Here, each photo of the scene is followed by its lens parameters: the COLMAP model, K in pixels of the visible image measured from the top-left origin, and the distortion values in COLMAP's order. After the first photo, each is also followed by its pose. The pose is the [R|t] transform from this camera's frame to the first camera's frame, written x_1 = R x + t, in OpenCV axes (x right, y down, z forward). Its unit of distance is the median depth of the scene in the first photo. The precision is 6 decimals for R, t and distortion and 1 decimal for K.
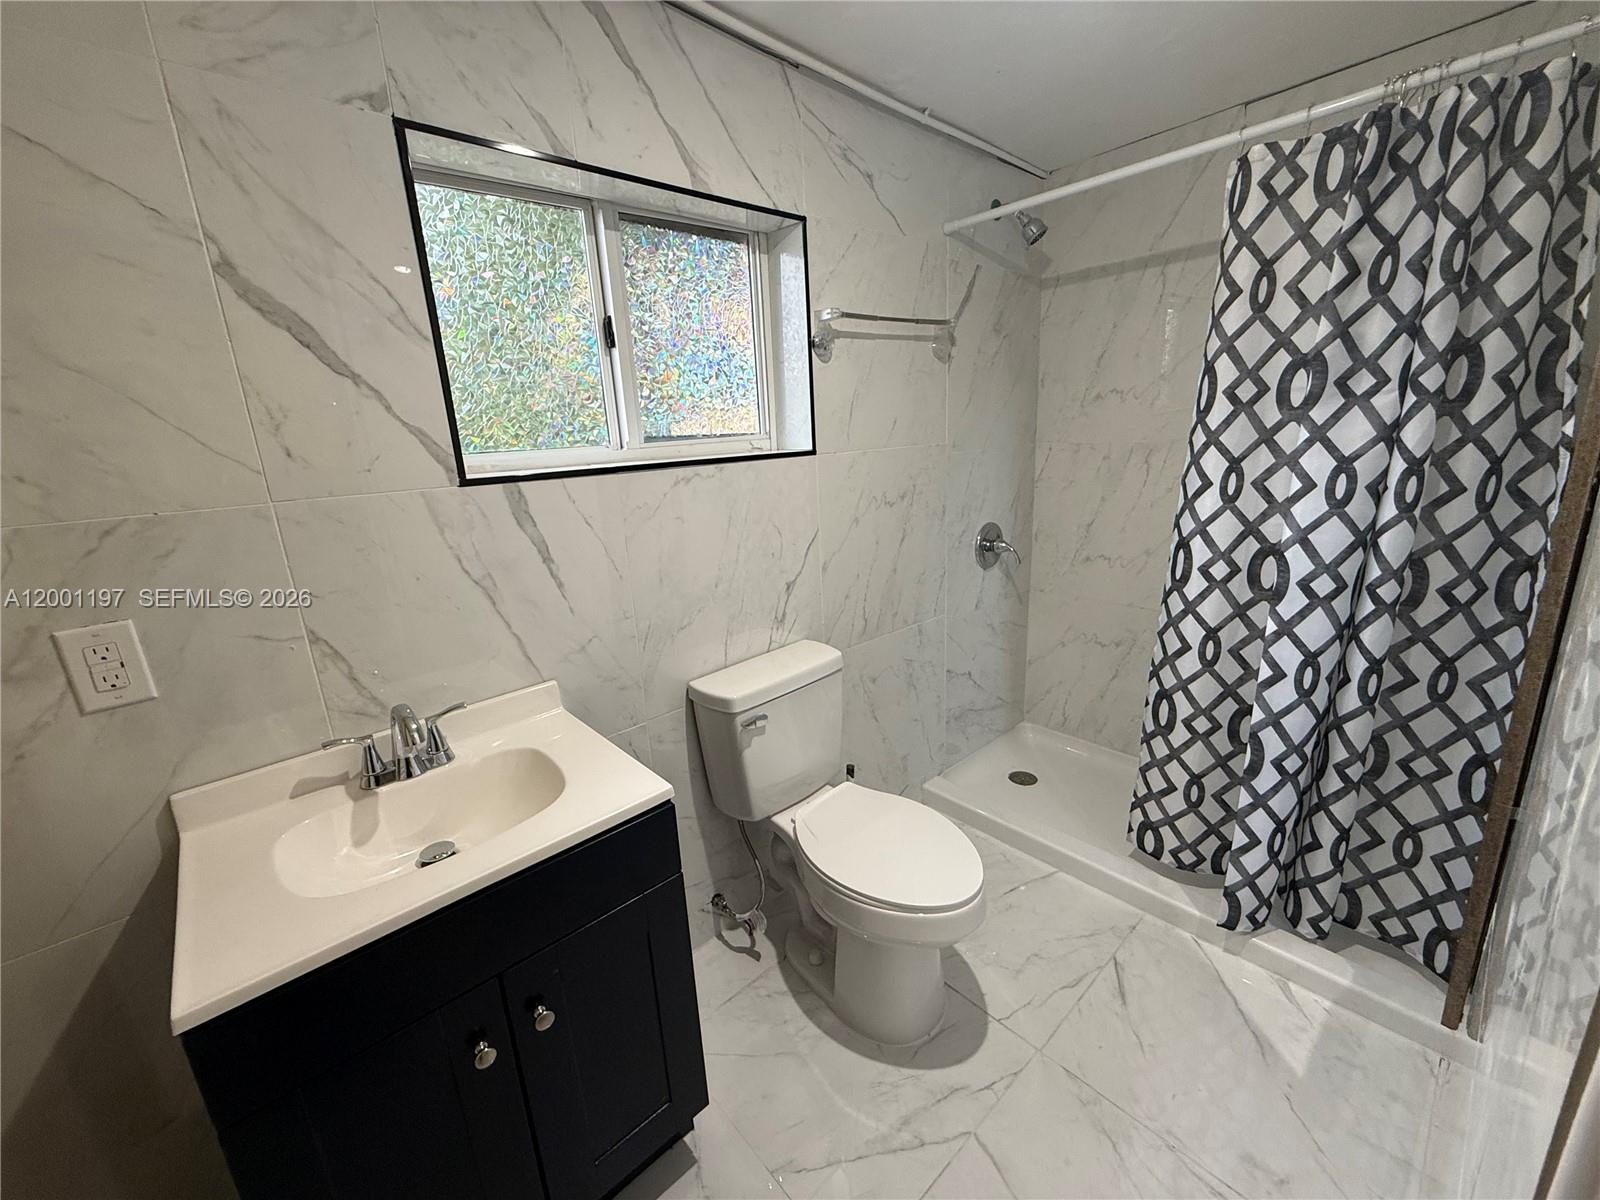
lens RADIAL K [[637.6, 0, 792.9], [0, 637.6, 599.3], [0, 0, 1]] dist [-0.000382, -0.000112]
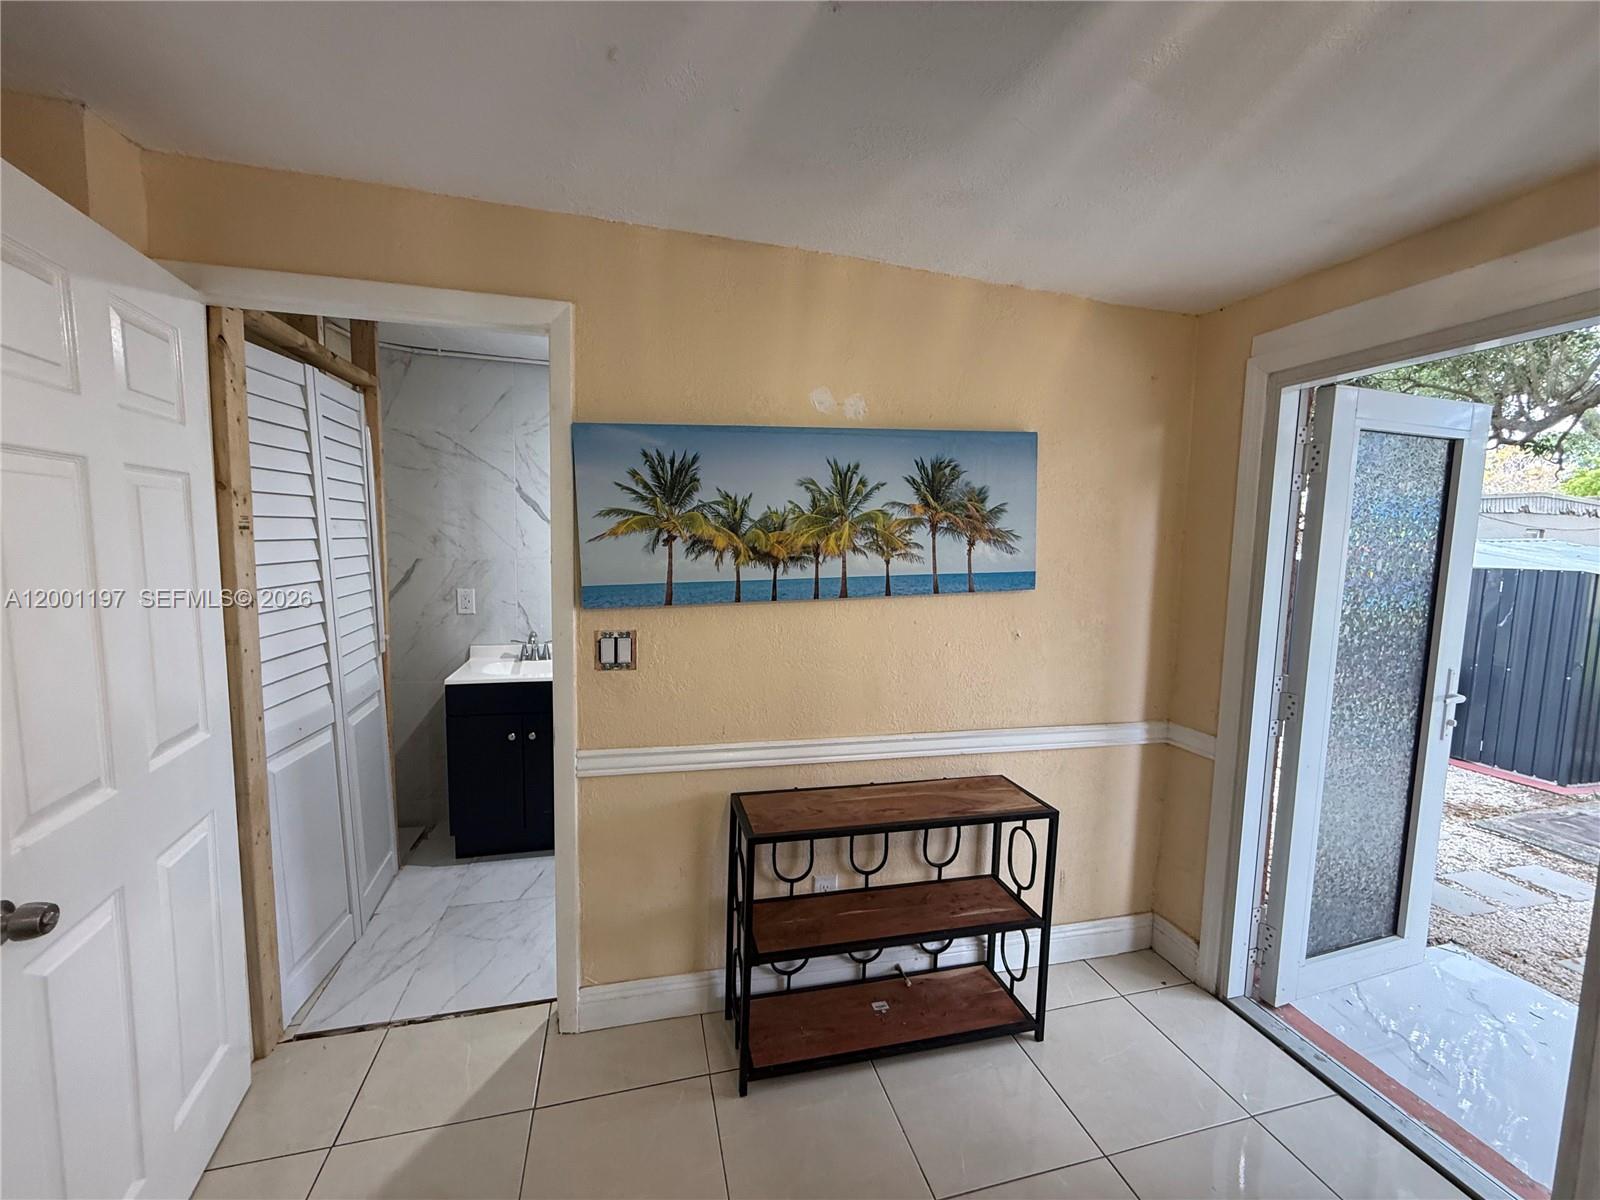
lens RADIAL K [[637.6, 0, 792.9], [0, 637.6, 599.3], [0, 0, 1]] dist [-0.000382, -0.000112]
pose [[0.879564, 0.118672, -0.460744, 1.990294], [-0.187772, 0.976369, -0.106980, 0.128301], [0.437161, 0.180611, 0.881062, -1.212457]]
